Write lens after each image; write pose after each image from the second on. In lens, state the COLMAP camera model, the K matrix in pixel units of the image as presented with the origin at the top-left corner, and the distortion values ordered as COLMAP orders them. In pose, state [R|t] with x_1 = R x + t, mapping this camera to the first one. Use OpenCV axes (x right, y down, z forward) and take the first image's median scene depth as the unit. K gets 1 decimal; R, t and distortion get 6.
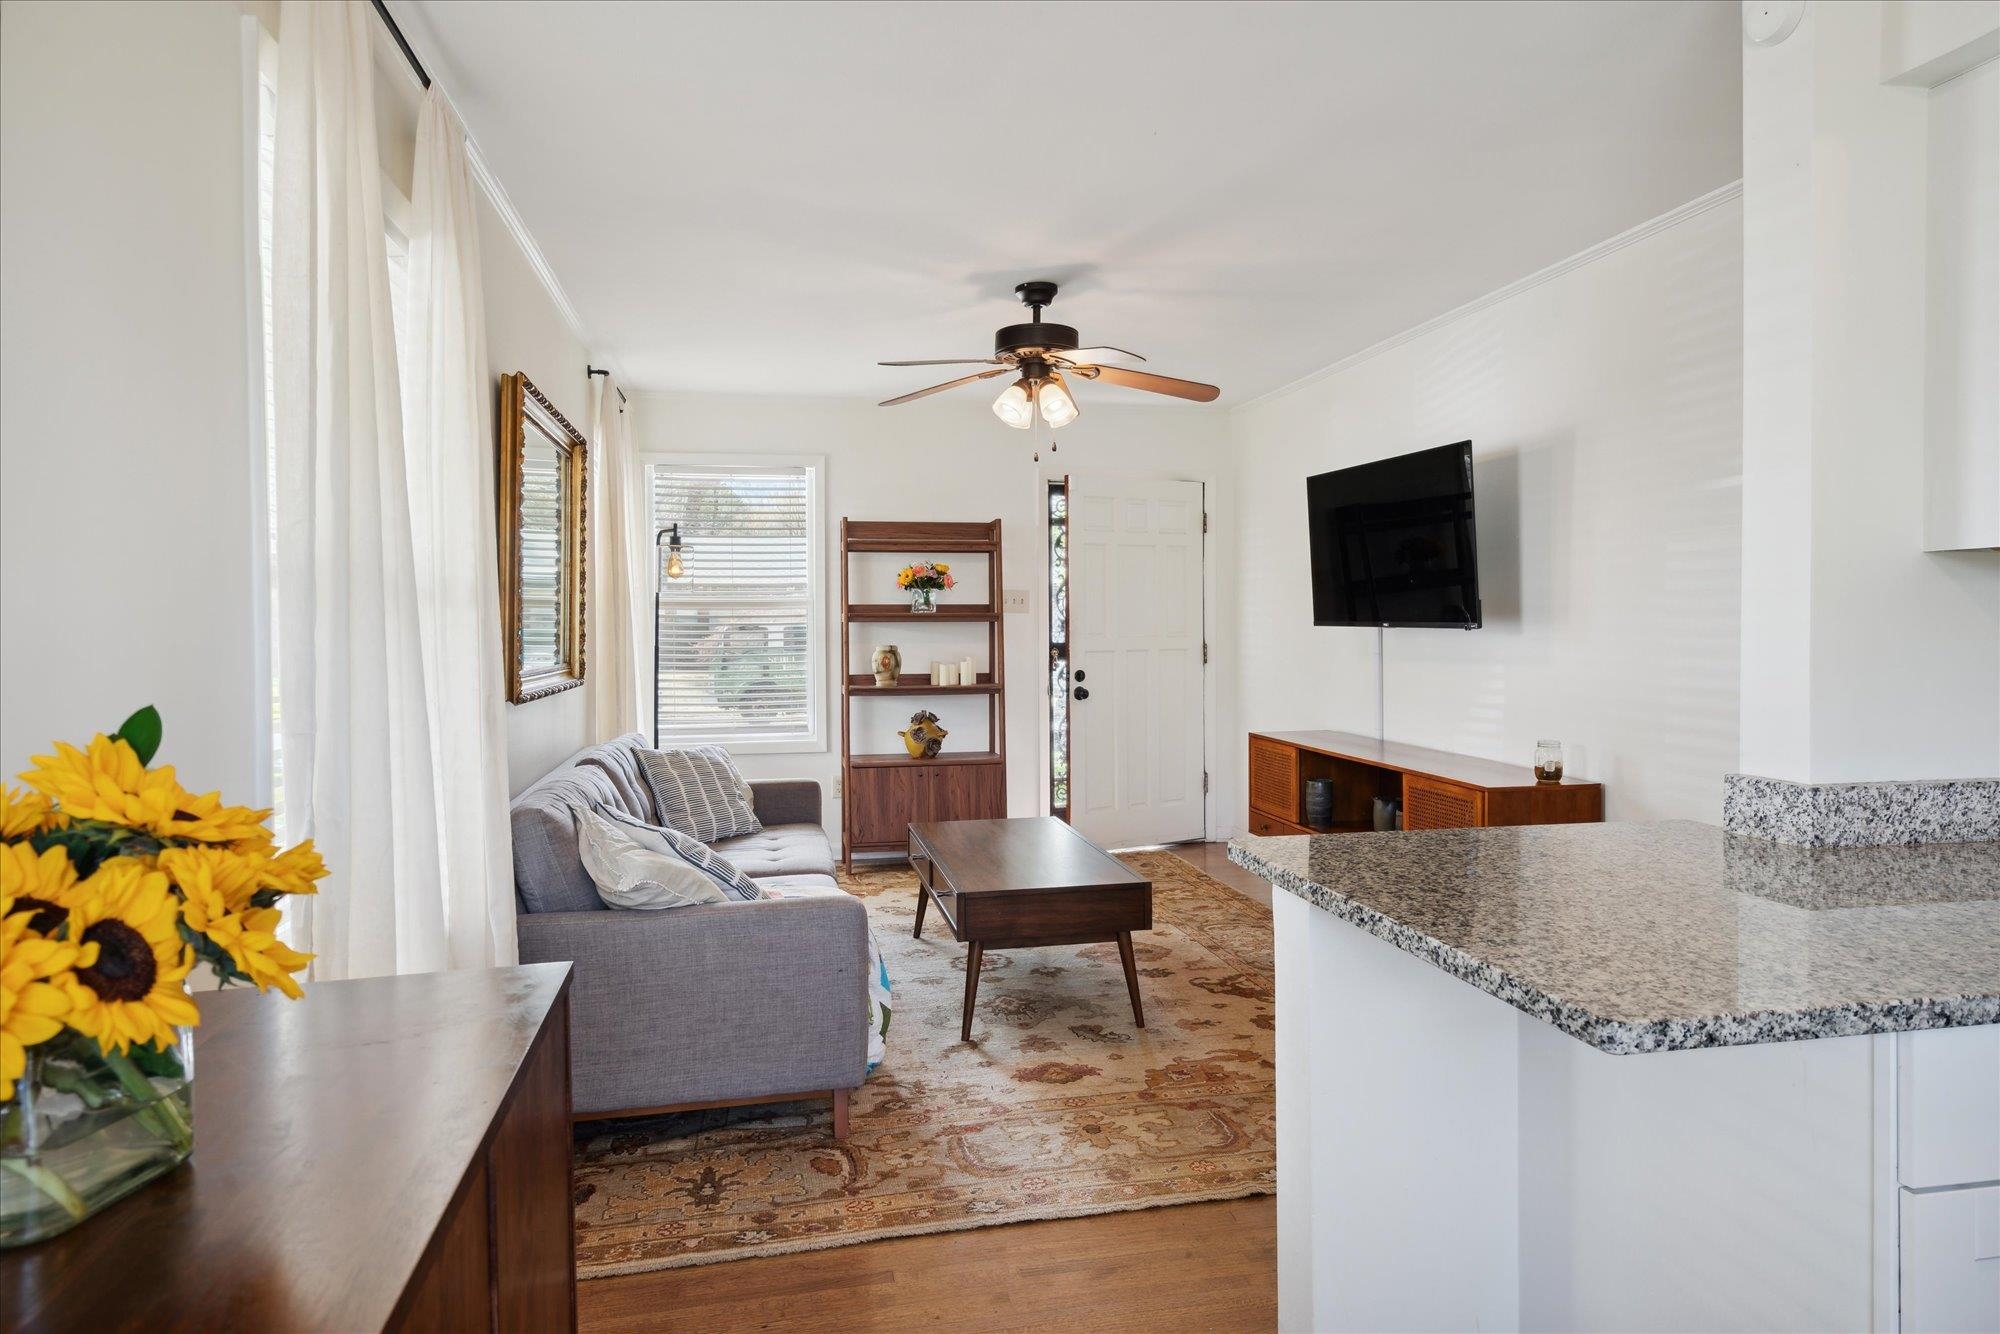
lens RADIAL K [[1141.3, 0, 1000.0], [0, 1141.3, 667.0], [0, 0, 1]] dist [0.001247, 0.000388]
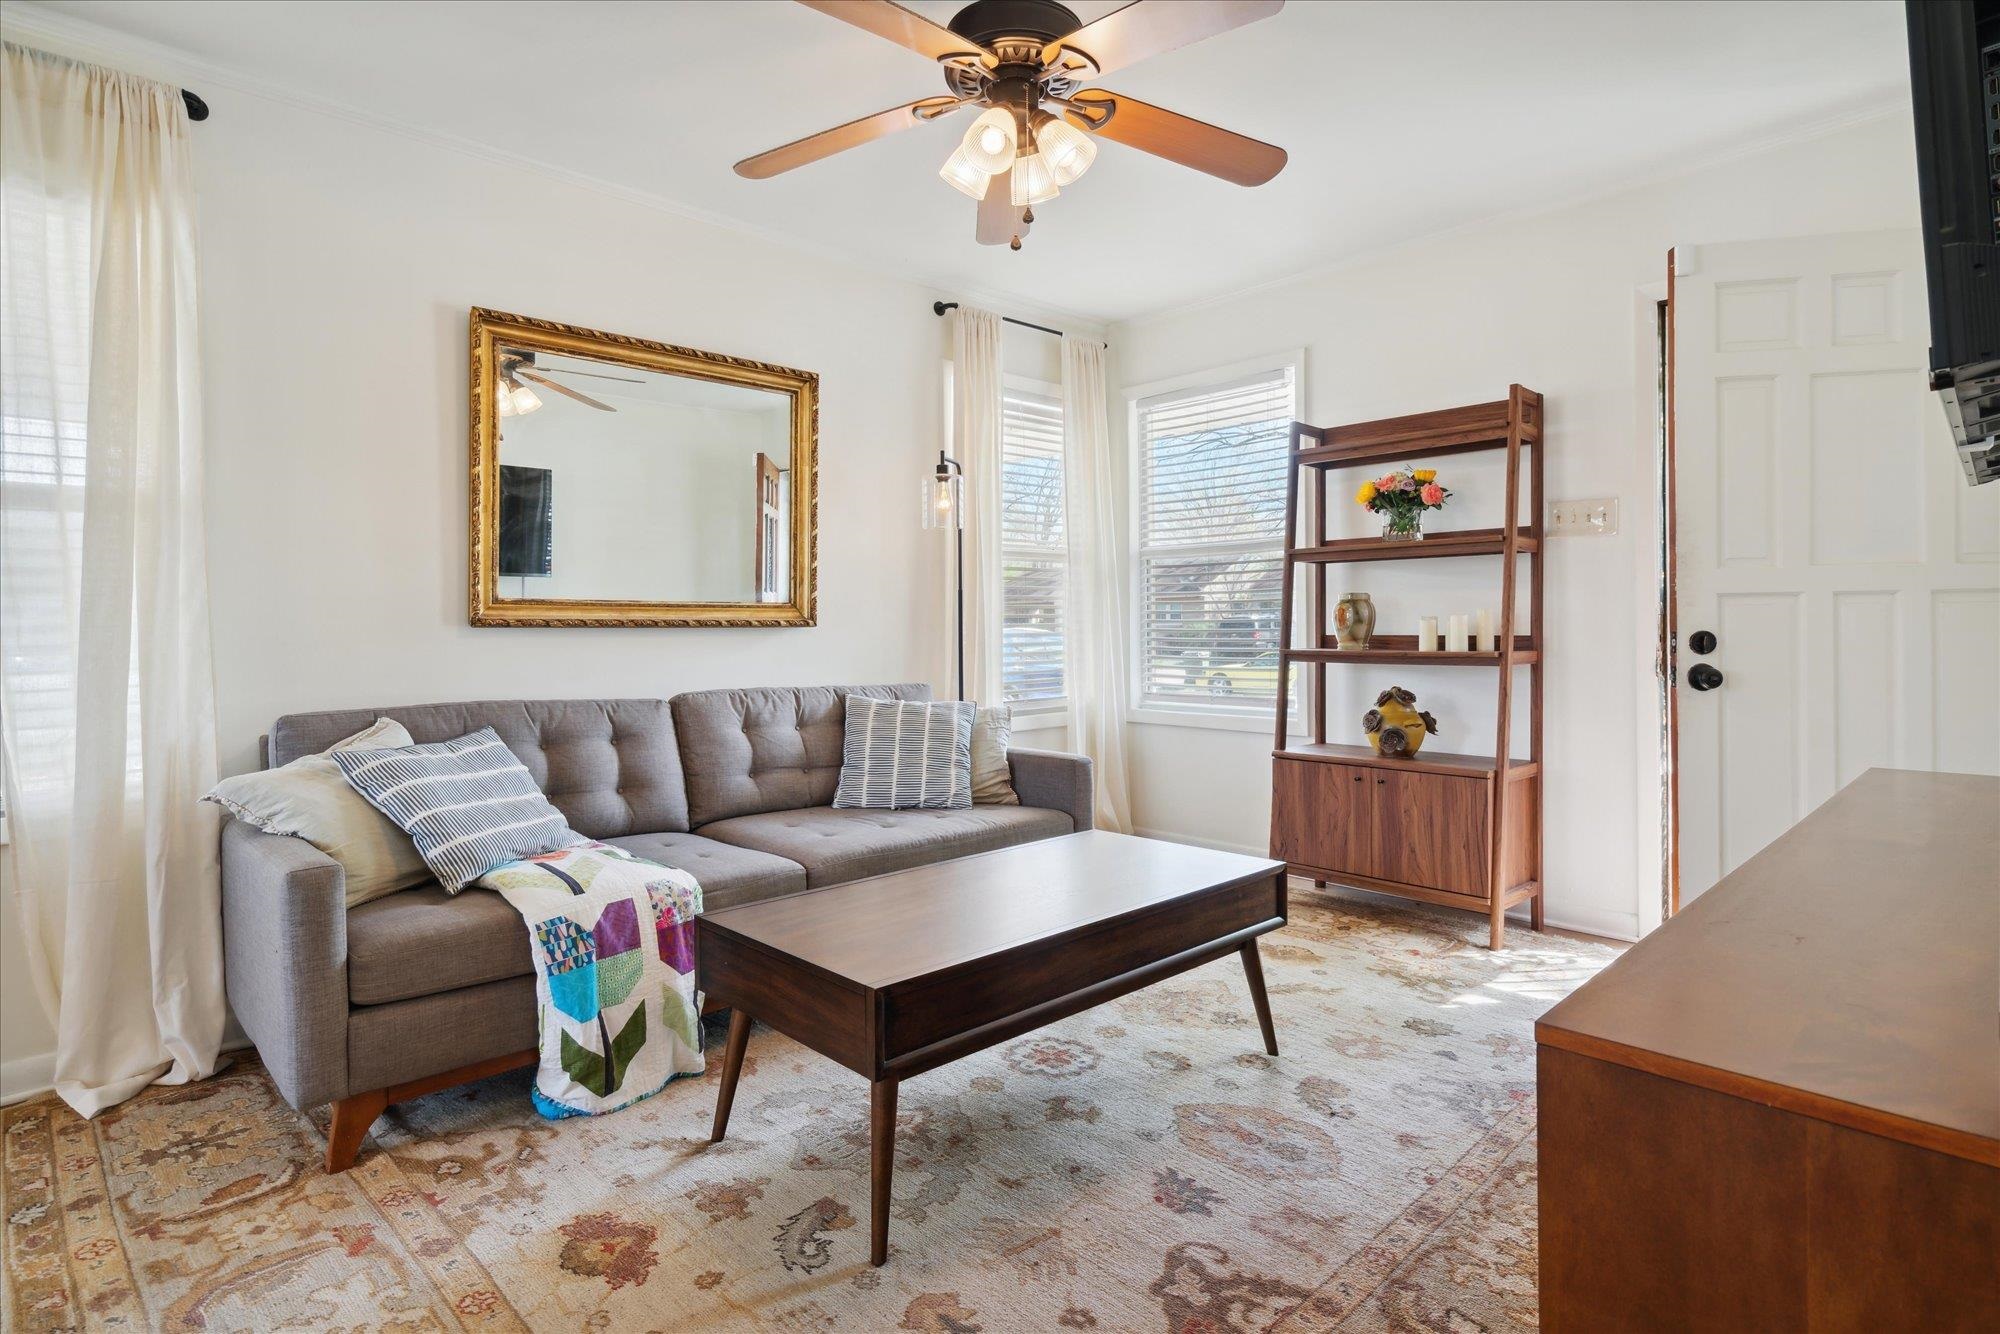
lens RADIAL K [[1029.9, 0, 1003.9], [0, 1029.9, 622.4], [0, 0, 1]] dist [0.001658, 0.000687]
pose [[0.533784, 0.002149, -0.845618, 0.339007], [-0.031301, 0.999362, -0.017218, 0.017813], [0.845041, 0.035659, 0.533511, 0.483108]]
